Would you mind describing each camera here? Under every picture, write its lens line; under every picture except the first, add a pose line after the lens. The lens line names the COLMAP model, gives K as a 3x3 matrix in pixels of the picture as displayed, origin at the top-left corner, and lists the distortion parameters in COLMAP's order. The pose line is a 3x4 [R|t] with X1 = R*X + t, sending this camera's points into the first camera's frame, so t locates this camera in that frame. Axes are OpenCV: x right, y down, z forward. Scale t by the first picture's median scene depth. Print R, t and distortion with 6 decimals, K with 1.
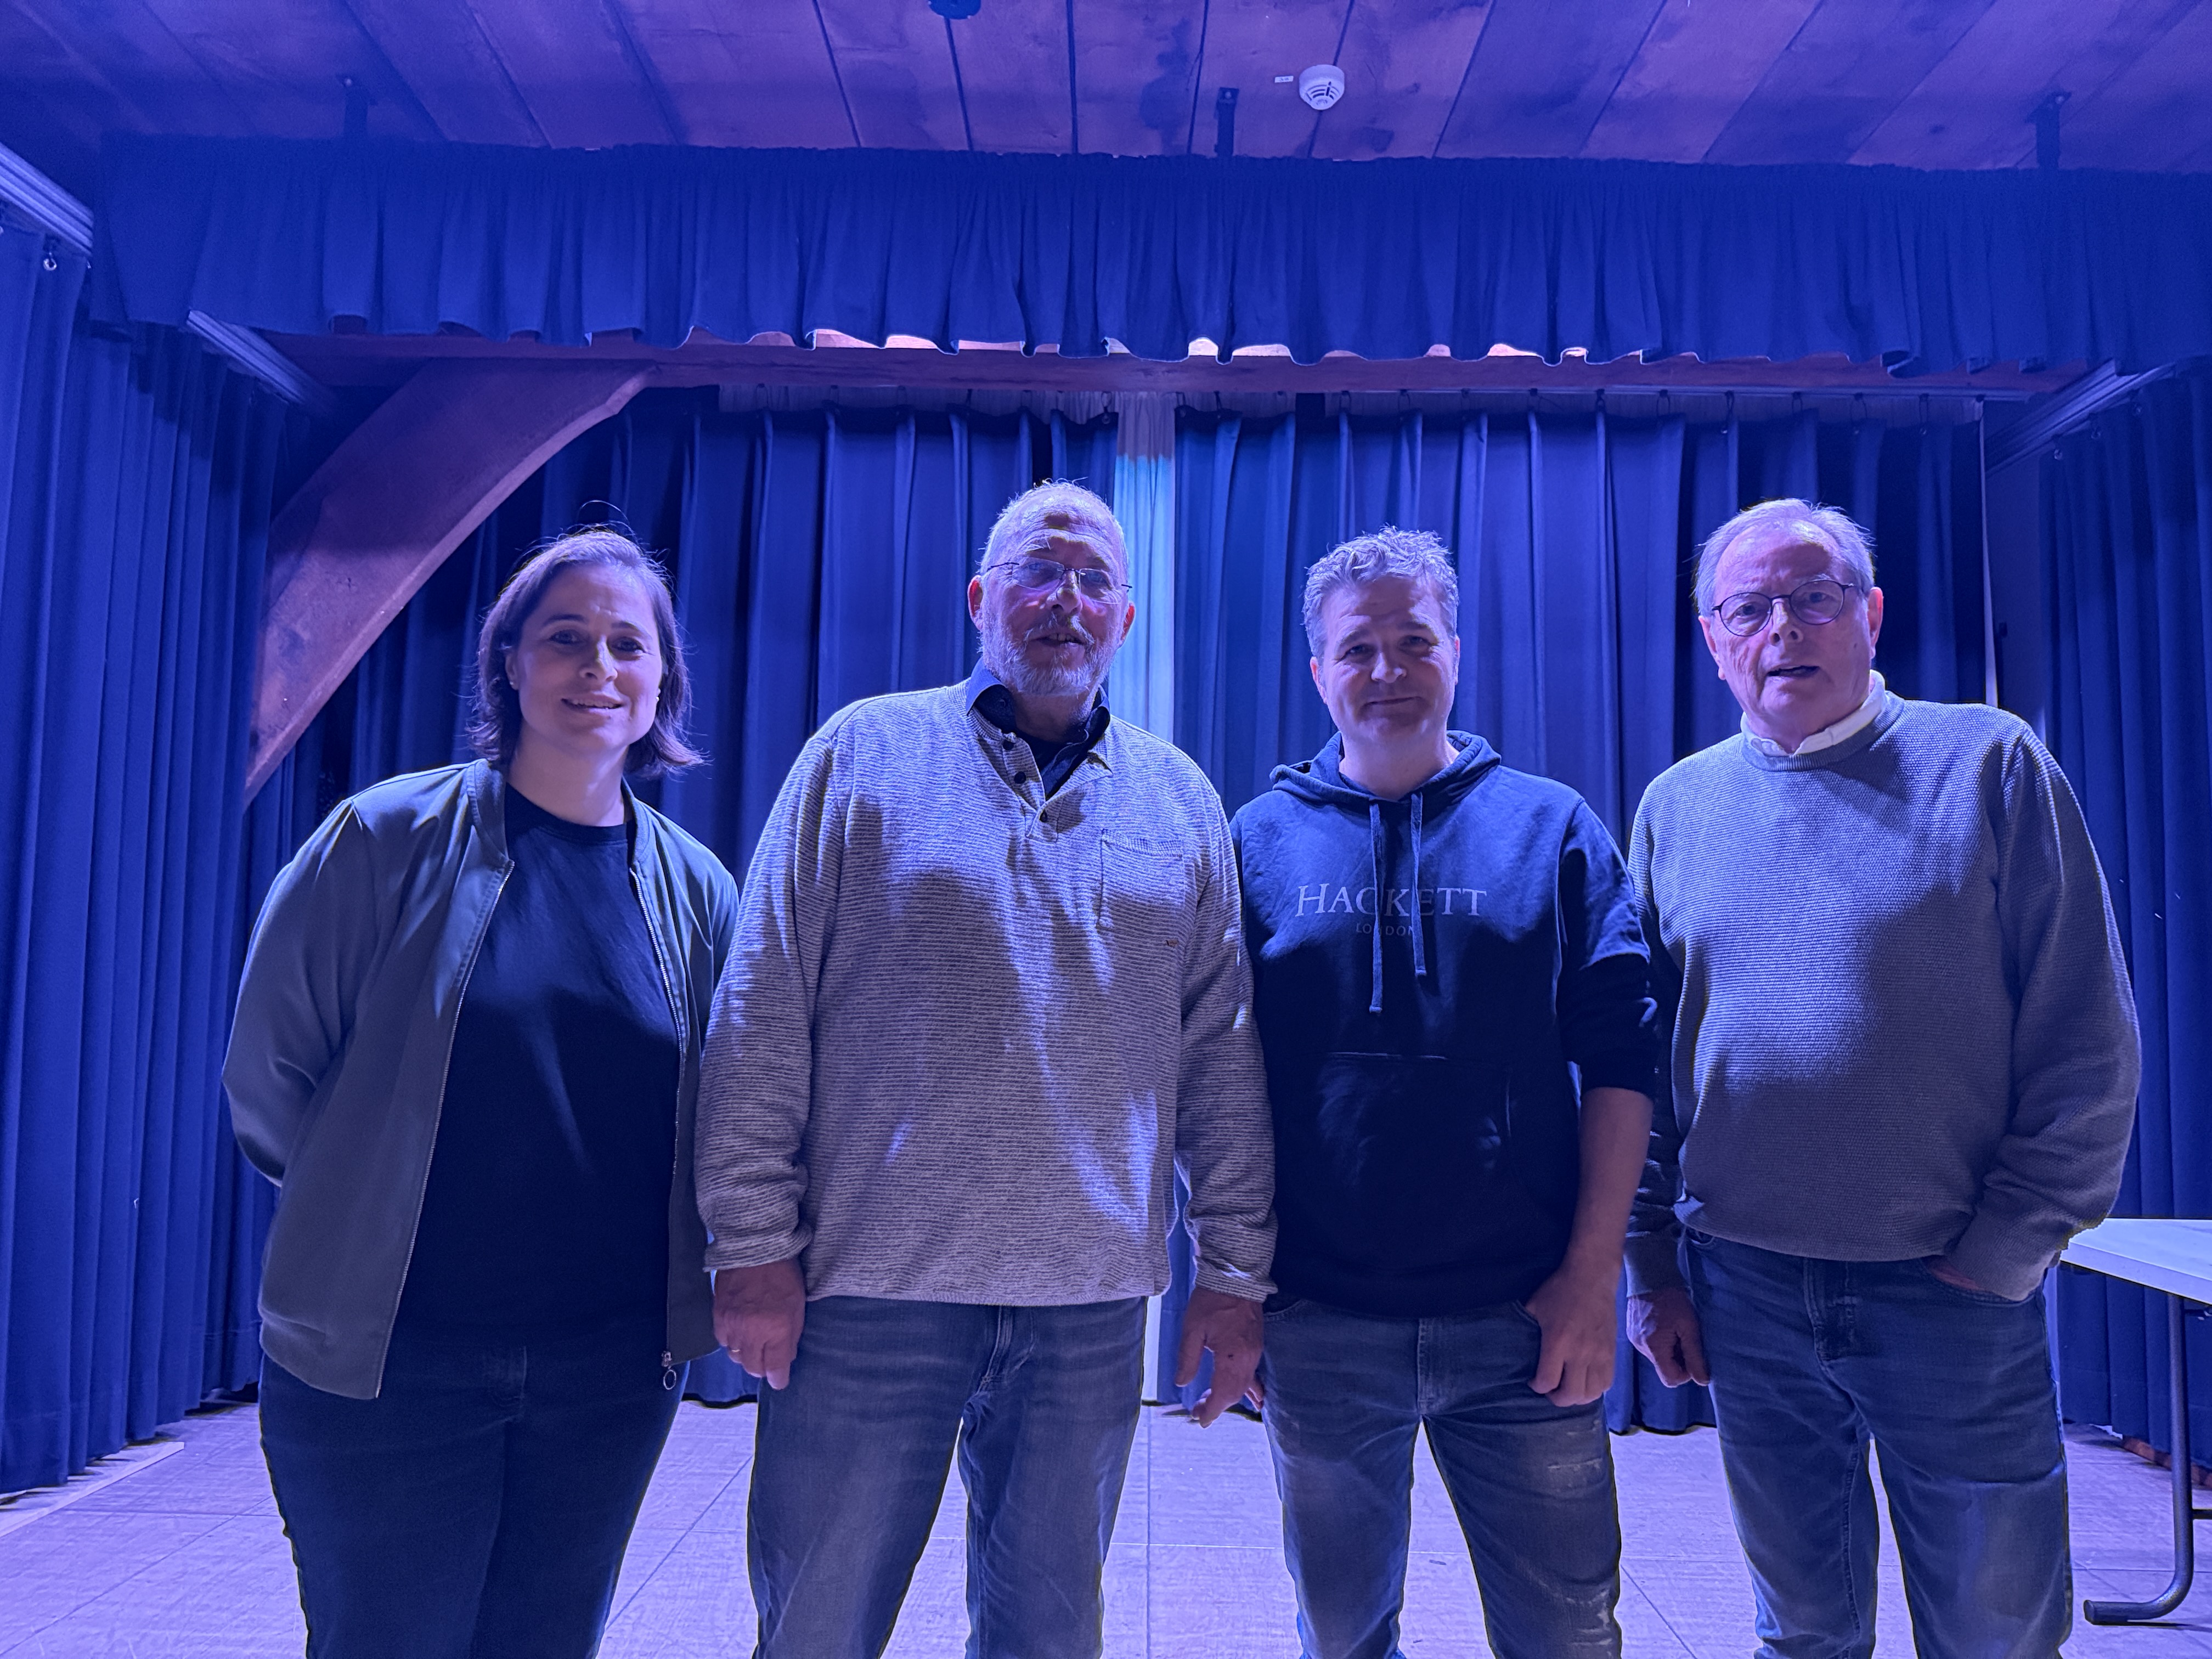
lens RADIAL K [[1526.7, 0, 1106.0], [0, 1526.7, 829.5], [0, 0, 1]] dist [-0.003293, -0.001686]
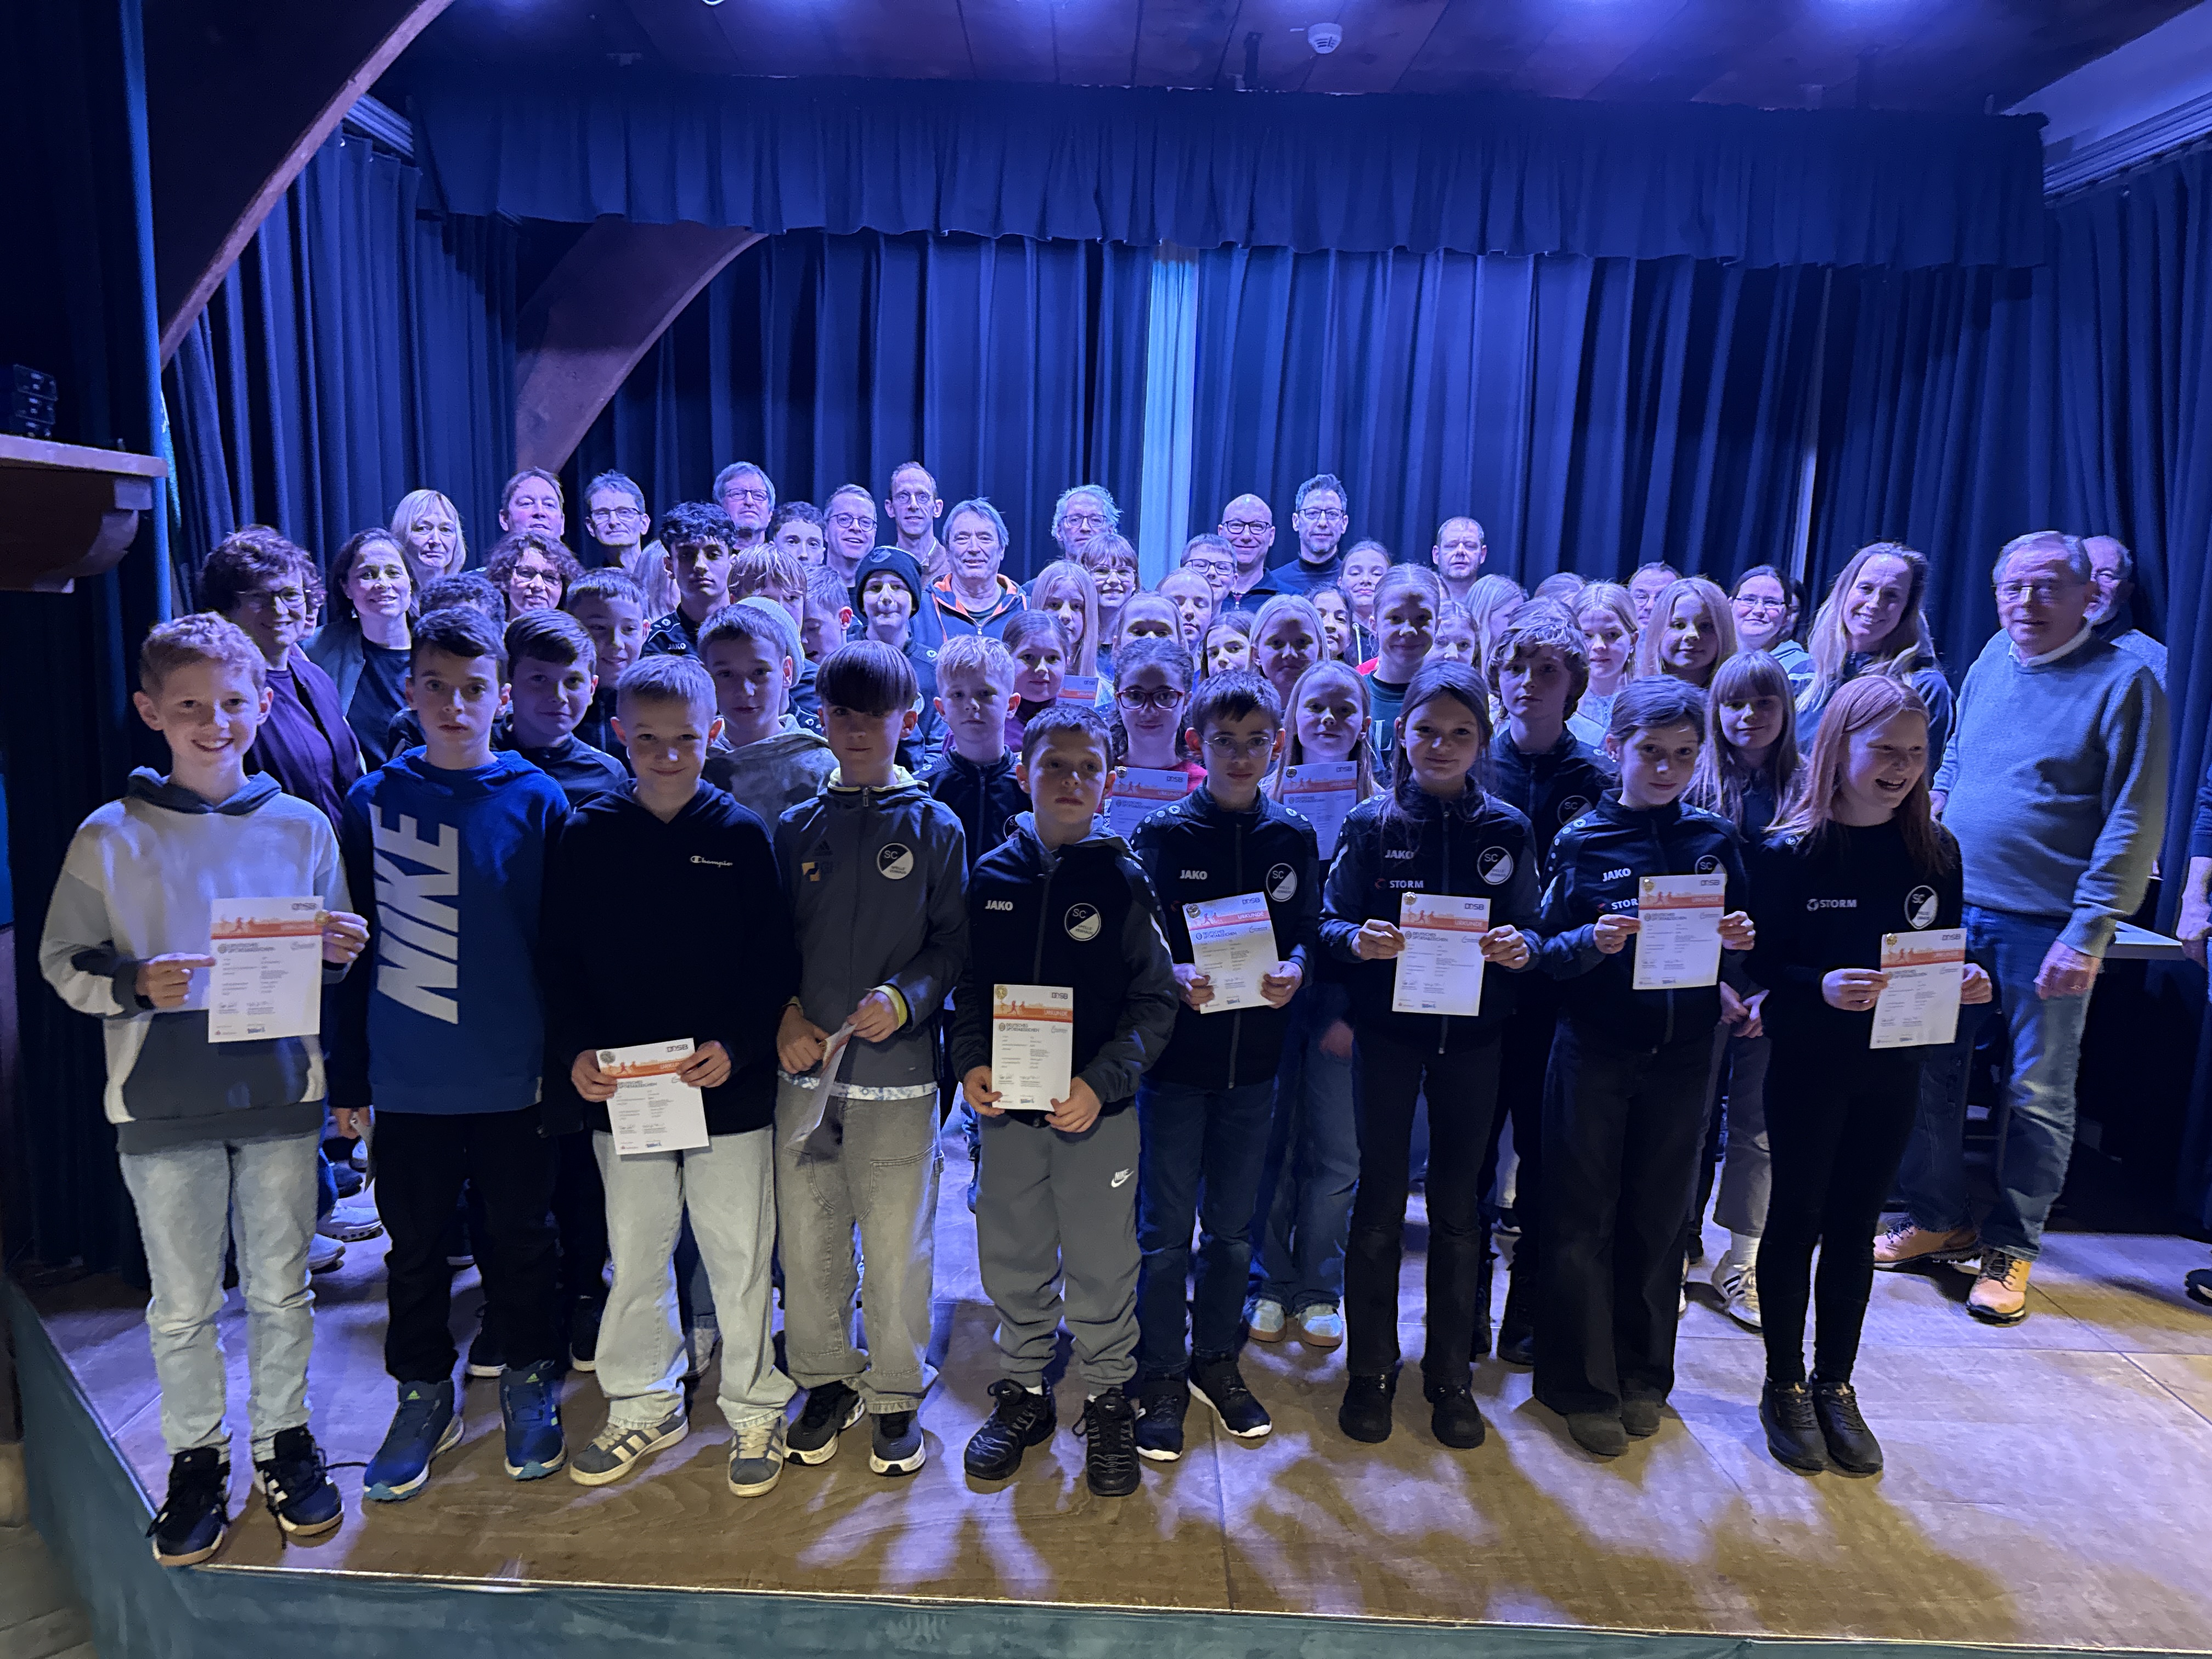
lens RADIAL K [[1526.7, 0, 1106.0], [0, 1526.7, 829.5], [0, 0, 1]] dist [-0.003293, -0.001686]
pose [[0.999759, 0.012183, 0.018247, -0.054910], [-0.016400, 0.967427, 0.252620, -0.122265], [-0.014575, -0.252859, 0.967393, -0.385897]]
